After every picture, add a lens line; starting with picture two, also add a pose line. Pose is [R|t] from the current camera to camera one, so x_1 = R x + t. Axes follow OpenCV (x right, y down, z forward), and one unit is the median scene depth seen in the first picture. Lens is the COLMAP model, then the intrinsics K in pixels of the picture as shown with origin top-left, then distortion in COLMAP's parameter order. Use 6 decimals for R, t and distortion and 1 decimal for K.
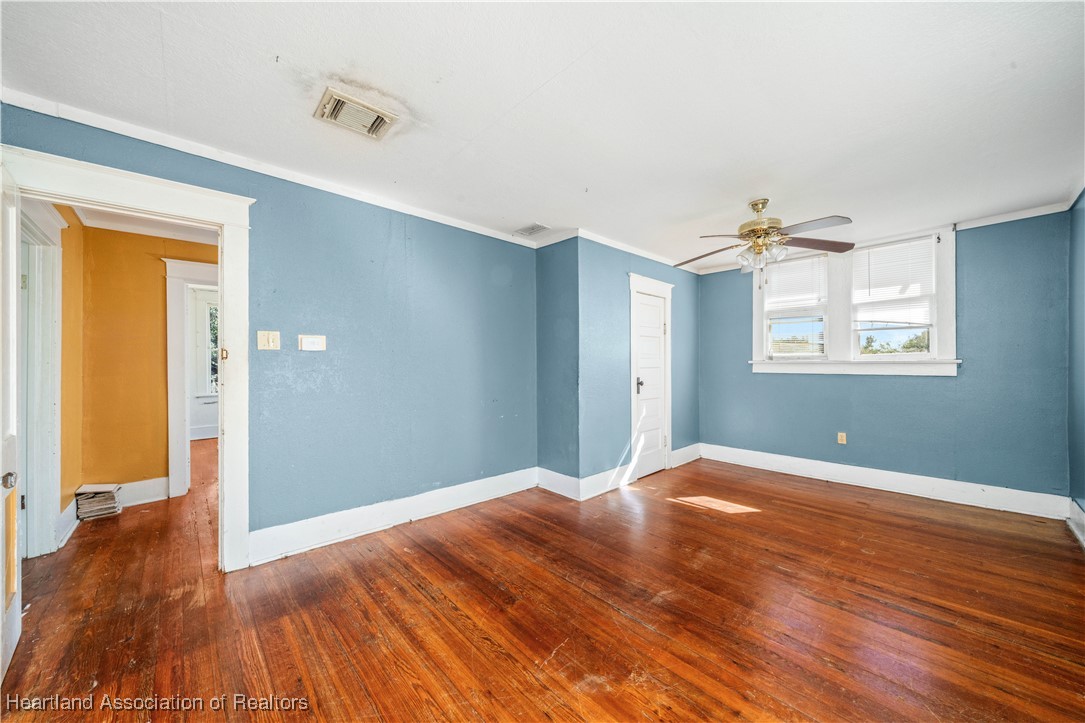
lens RADIAL K [[374.4, 0, 540.1], [0, 374.4, 361.6], [0, 0, 1]] dist [-0.006713, 0.000179]
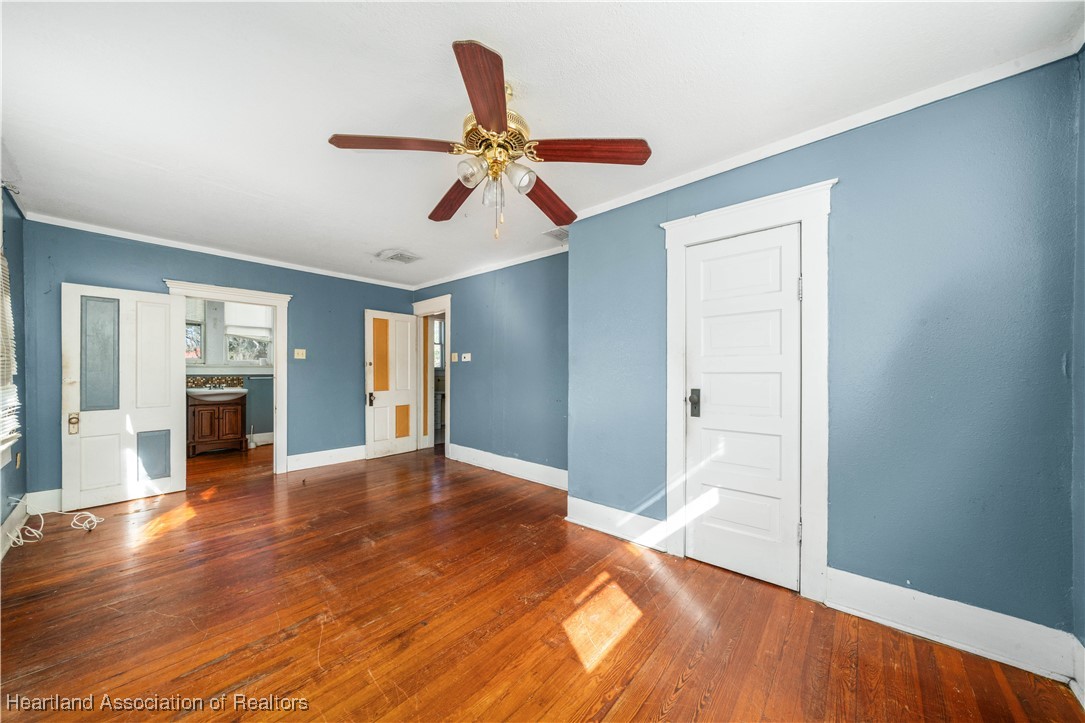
lens RADIAL K [[374.4, 0, 549.9], [0, 374.4, 371.1], [0, 0, 1]] dist [-0.006713, 0.000179]
pose [[0.129706, 0.005661, -0.991536, 1.198617], [0.011304, 0.999910, 0.007188, 0.010246], [0.991488, -0.012141, 0.129630, 1.020973]]
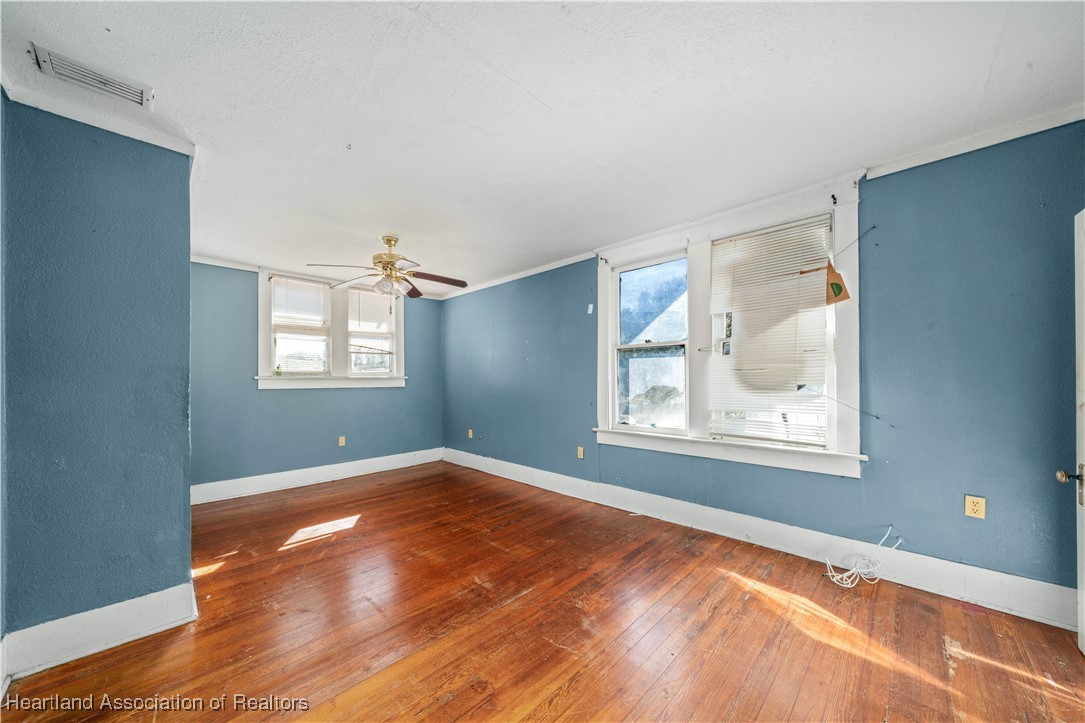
lens RADIAL K [[374.4, 0, 523.3], [0, 374.4, 371.8], [0, 0, 1]] dist [-0.006713, 0.000179]
pose [[-0.006894, 0.019485, 0.999786, -0.571367], [-0.001444, 0.999809, -0.019495, 0.006943], [-0.999975, -0.001578, -0.006864, 0.610910]]
